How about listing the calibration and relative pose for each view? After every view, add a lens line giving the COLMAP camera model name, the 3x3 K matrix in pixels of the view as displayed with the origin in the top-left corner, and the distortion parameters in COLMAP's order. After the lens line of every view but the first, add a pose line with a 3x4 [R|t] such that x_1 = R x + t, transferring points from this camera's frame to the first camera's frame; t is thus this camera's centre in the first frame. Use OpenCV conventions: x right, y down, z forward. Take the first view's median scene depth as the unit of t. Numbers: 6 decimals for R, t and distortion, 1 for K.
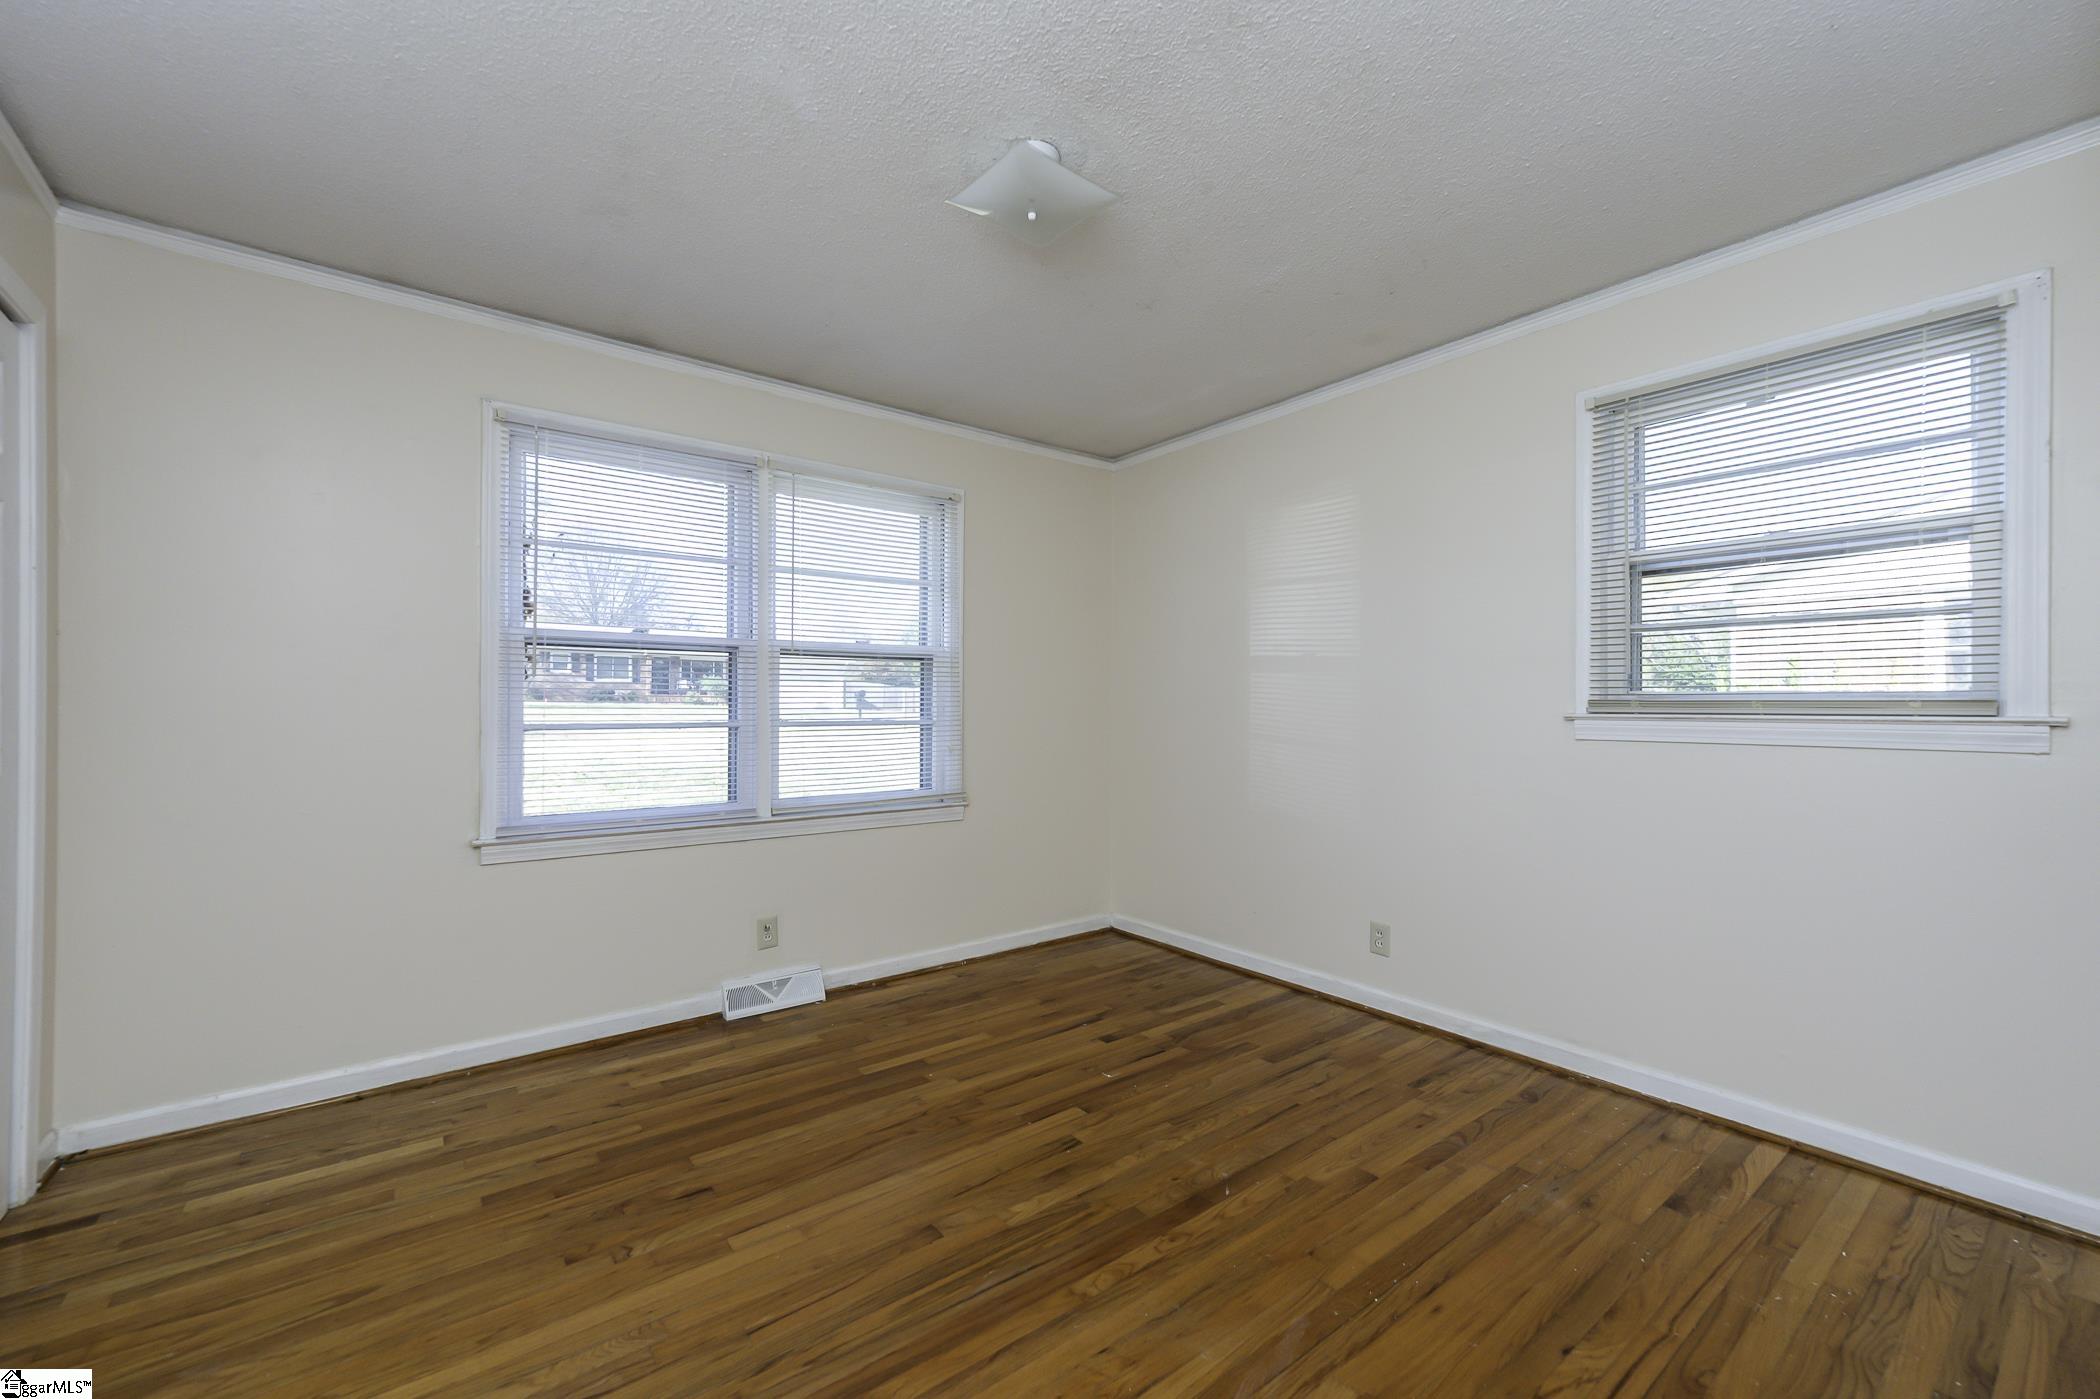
lens RADIAL K [[831.4, 0, 1050.0], [0, 831.4, 699.5], [0, 0, 1]] dist [0.001421, 0.000276]
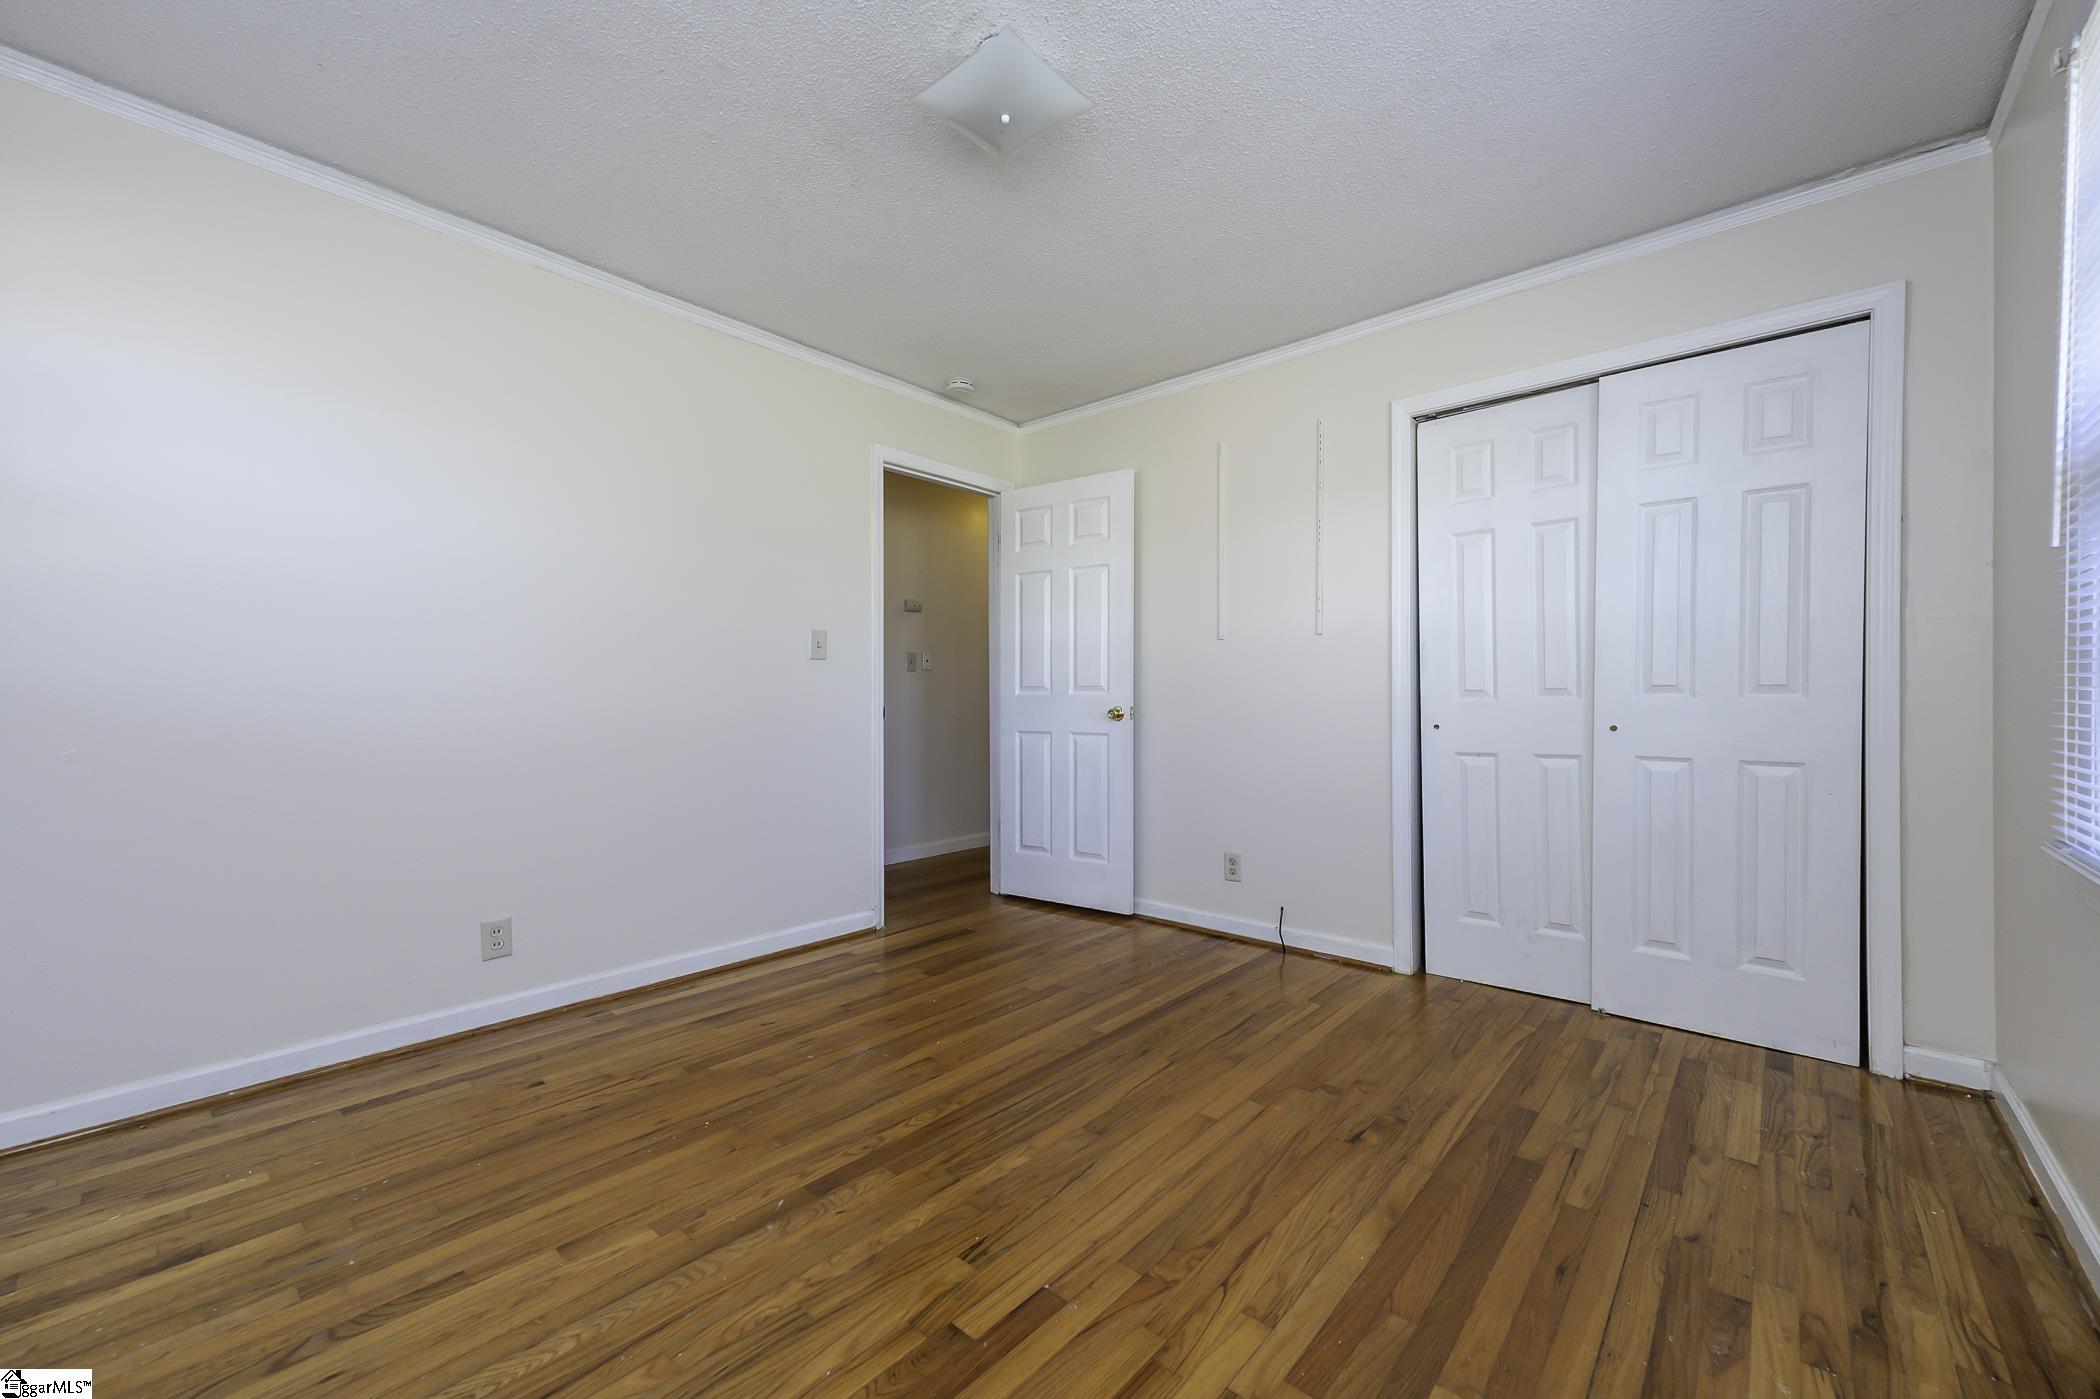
lens RADIAL K [[831.4, 0, 1050.0], [0, 831.4, 699.5], [0, 0, 1]] dist [0.001421, 0.000276]
pose [[-0.983045, -0.001276, -0.183363, 0.102106], [-0.000617, 0.999993, -0.003649, 0.090268], [0.183366, -0.003474, -0.983039, 1.898340]]
